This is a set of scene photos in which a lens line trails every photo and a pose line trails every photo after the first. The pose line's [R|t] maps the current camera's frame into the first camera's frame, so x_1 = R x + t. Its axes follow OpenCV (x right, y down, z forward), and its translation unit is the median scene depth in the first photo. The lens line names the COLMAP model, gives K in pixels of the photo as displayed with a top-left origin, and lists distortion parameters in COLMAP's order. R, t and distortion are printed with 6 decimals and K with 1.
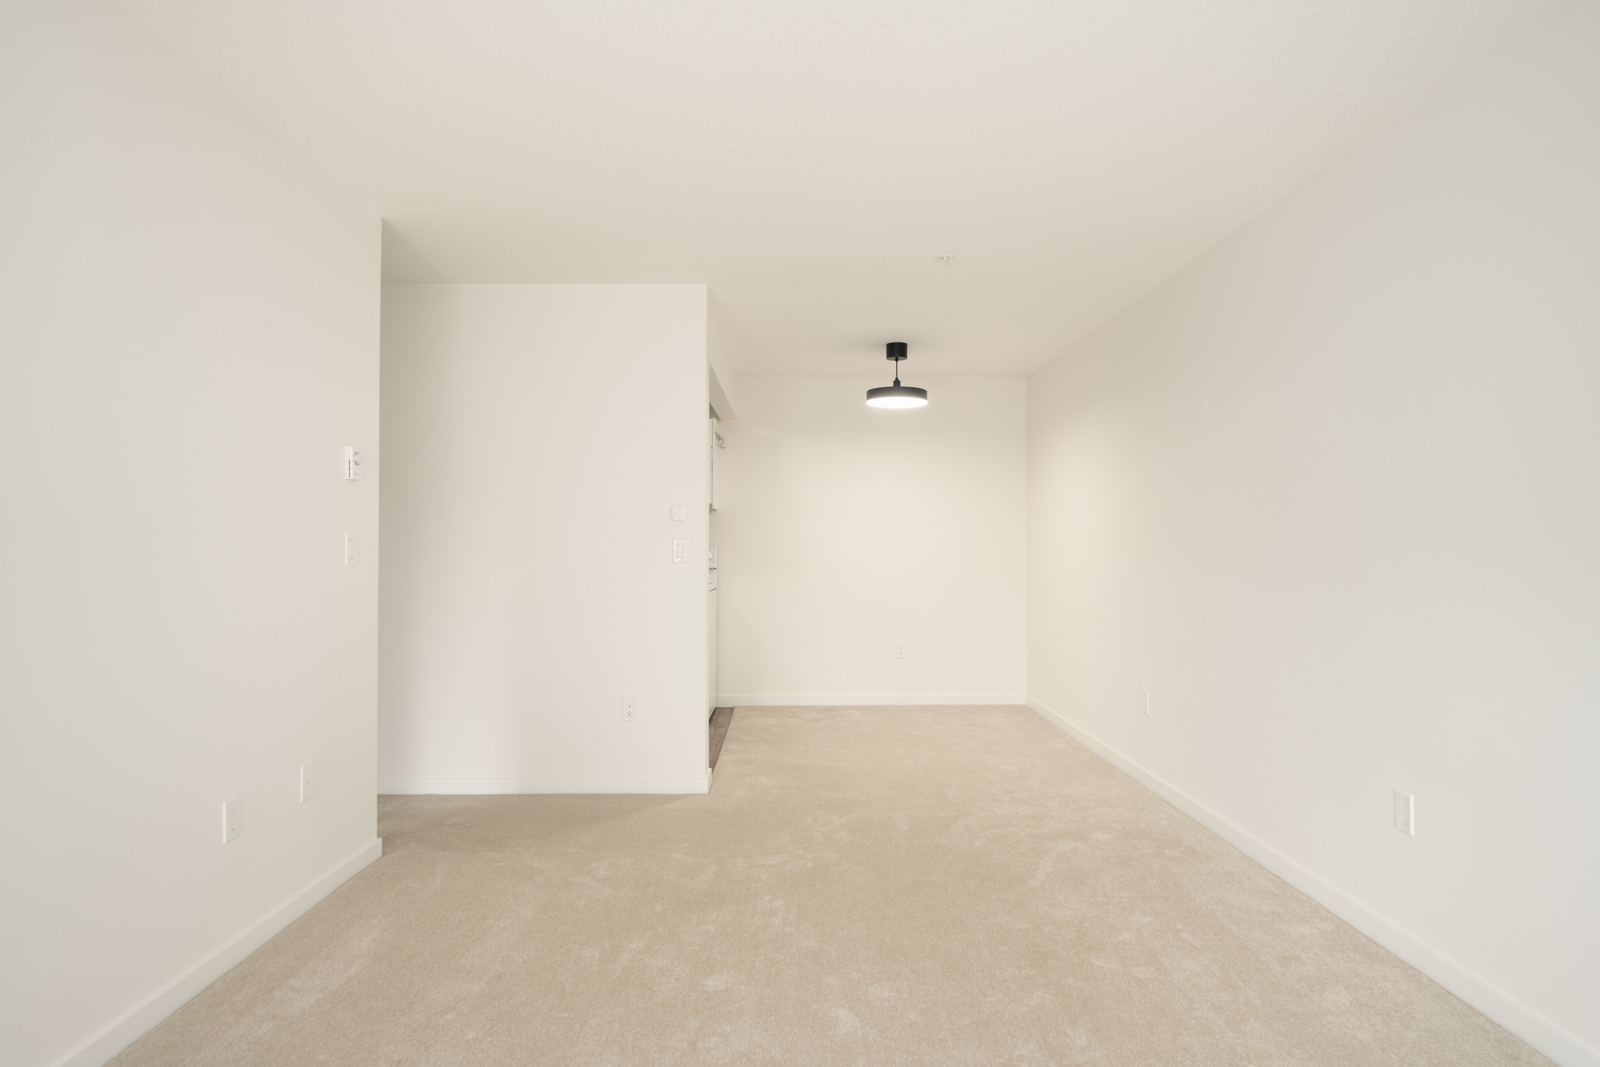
lens RADIAL K [[920.4, 0, 799.1], [0, 920.4, 536.2], [0, 0, 1]] dist [0.002435, 0.001500]
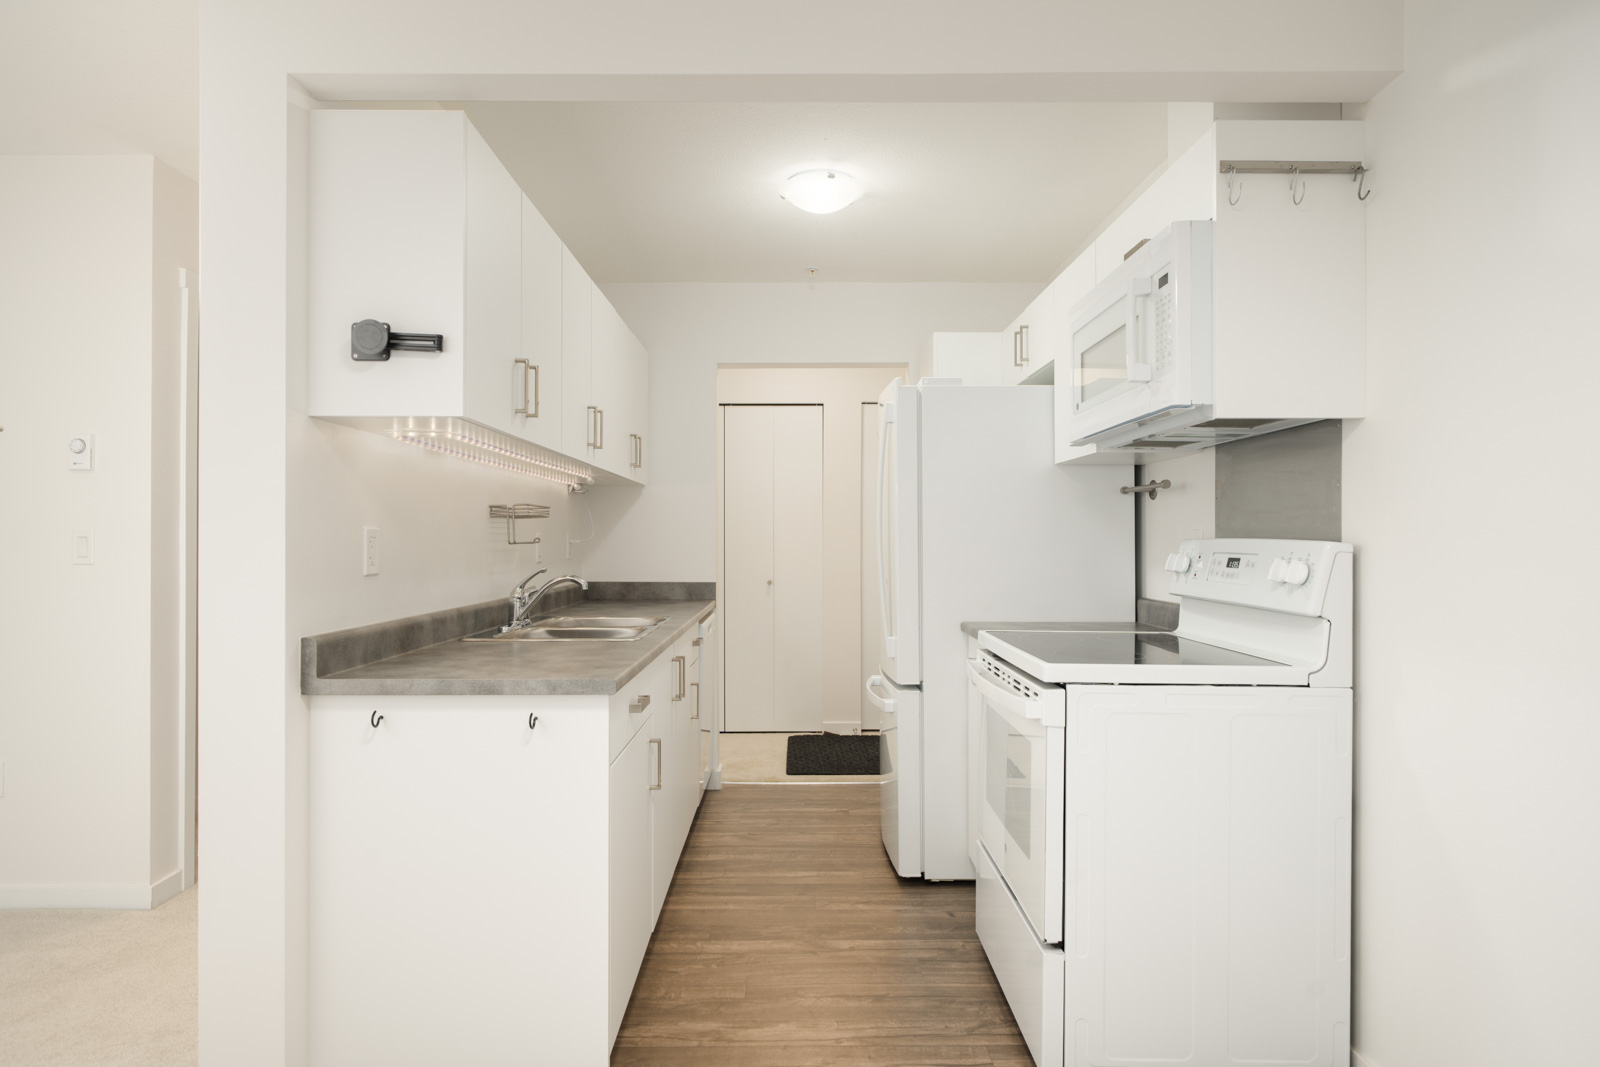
lens RADIAL K [[920.4, 0, 799.1], [0, 920.4, 536.2], [0, 0, 1]] dist [0.002435, 0.001500]
pose [[-0.006557, -0.004504, -0.999968, 0.248919], [0.011516, 0.999923, -0.004580, 0.010606], [0.999912, -0.011545, -0.006504, 1.013294]]
